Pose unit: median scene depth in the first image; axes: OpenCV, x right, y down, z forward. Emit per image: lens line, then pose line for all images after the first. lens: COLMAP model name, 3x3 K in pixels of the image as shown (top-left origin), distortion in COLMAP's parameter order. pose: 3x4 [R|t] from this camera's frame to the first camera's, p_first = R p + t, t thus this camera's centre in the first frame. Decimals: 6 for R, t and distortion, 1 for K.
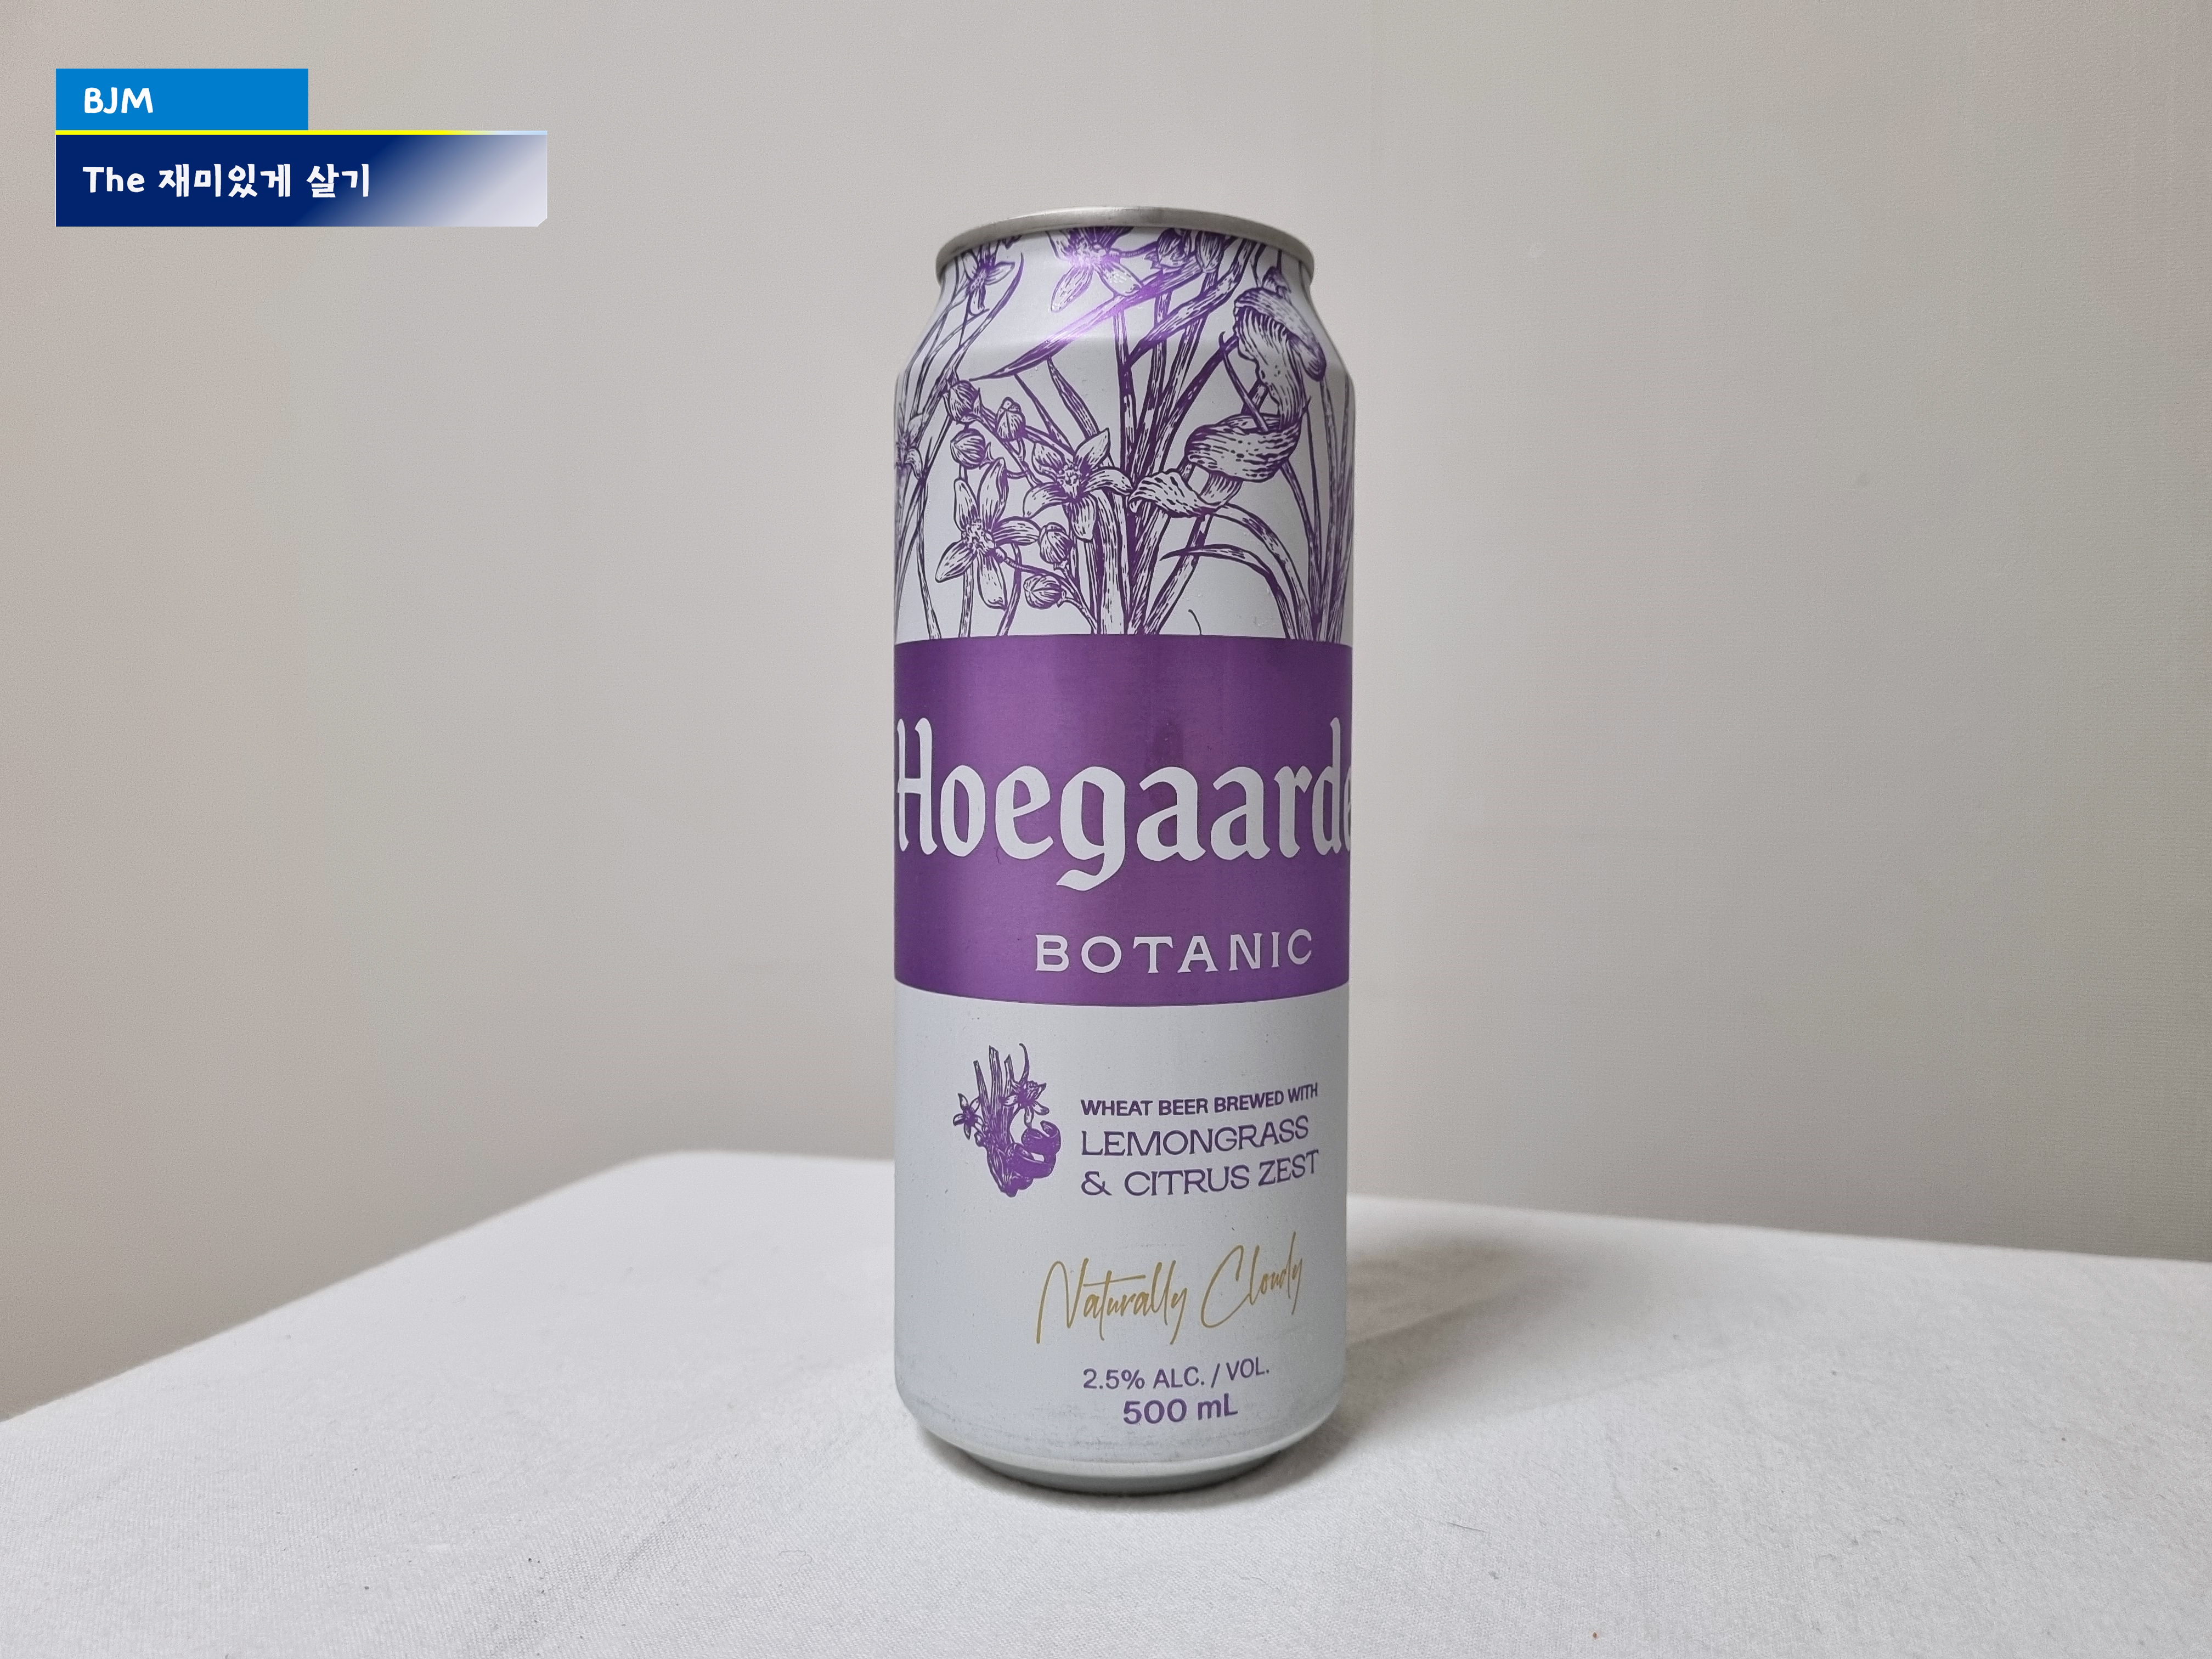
lens RADIAL K [[1728.0, 0, 1106.0], [0, 1728.0, 829.5], [0, 0, 1]] dist [0.015996, 0.001154]
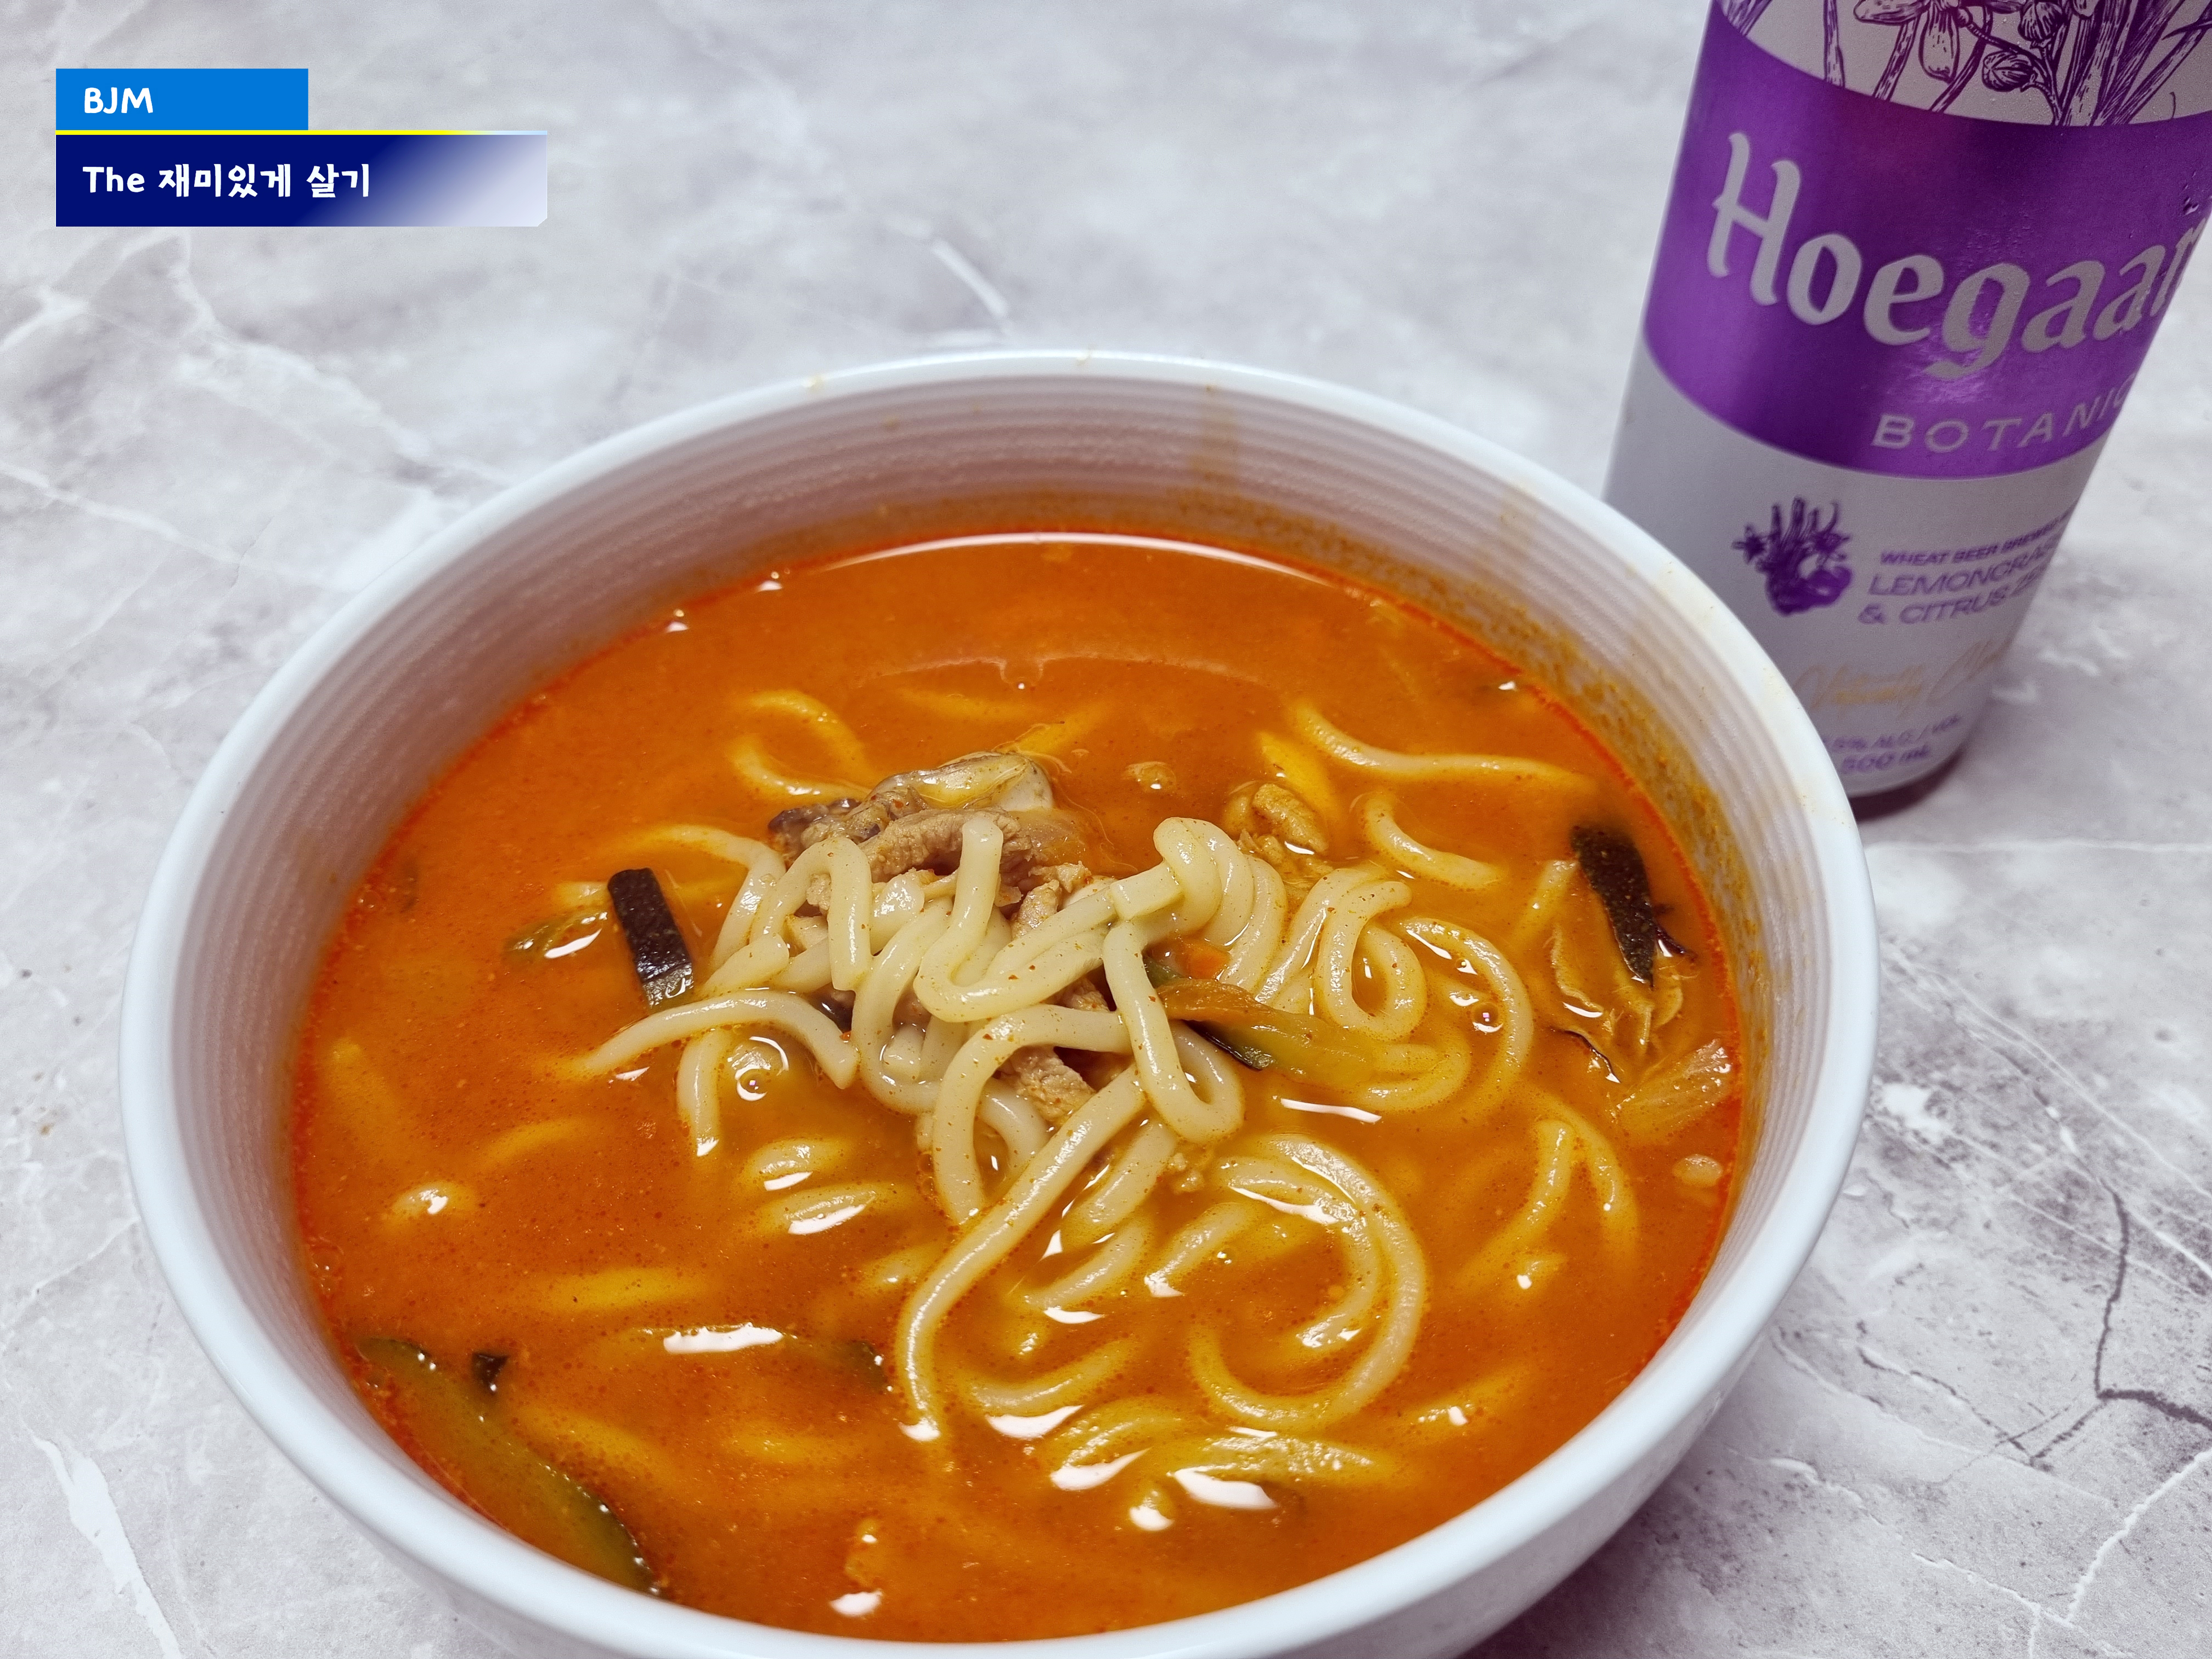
lens RADIAL K [[1738.1, 0, 1114.3], [0, 1738.1, 844.9], [0, 0, 1]] dist [0.001680, -0.019283]
pose [[0.999564, -0.017981, -0.023410, -0.463470], [0.029248, 0.710263, 0.703329, -0.479128], [0.003981, -0.703707, 0.710479, 0.112202]]
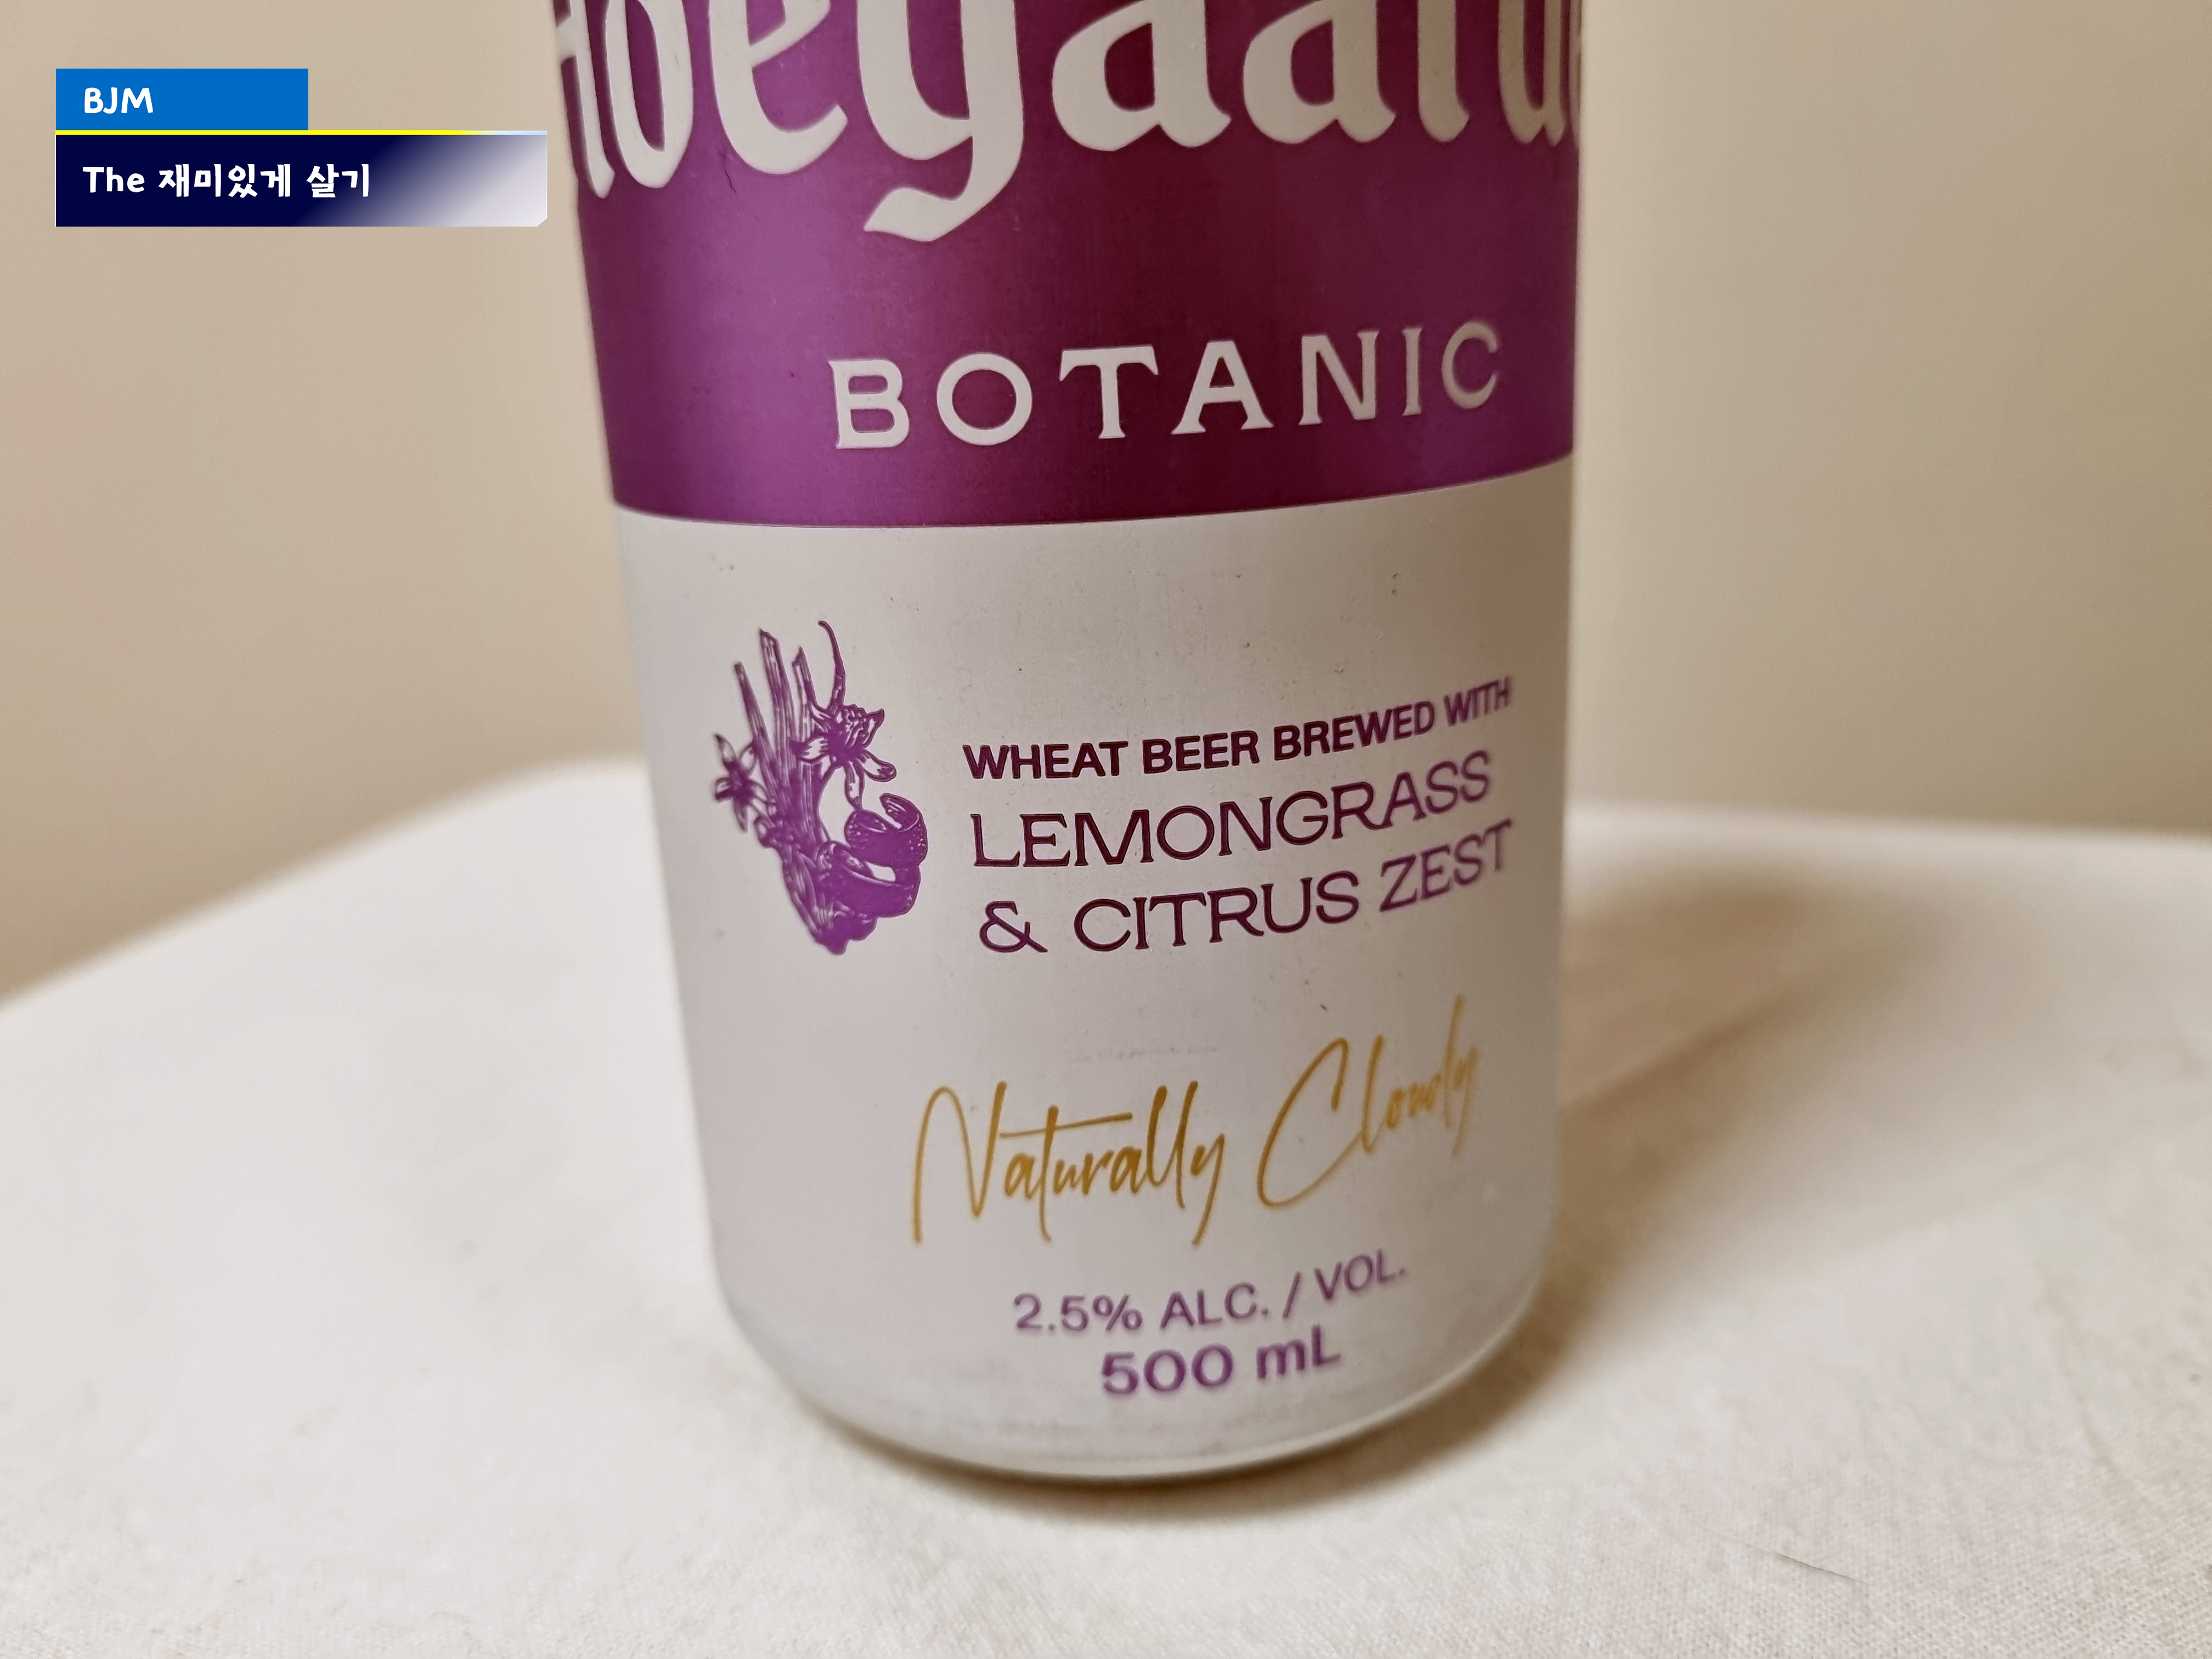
lens RADIAL K [[1814.7, 0, 1106.0], [0, 1814.7, 829.5], [0, 0, 1]] dist [-0.049607, 0.002683]
pose [[0.996239, -0.032768, -0.080211, 0.056788], [0.052459, 0.964887, 0.257375, 0.061384], [0.068961, -0.260615, 0.962977, 0.557455]]
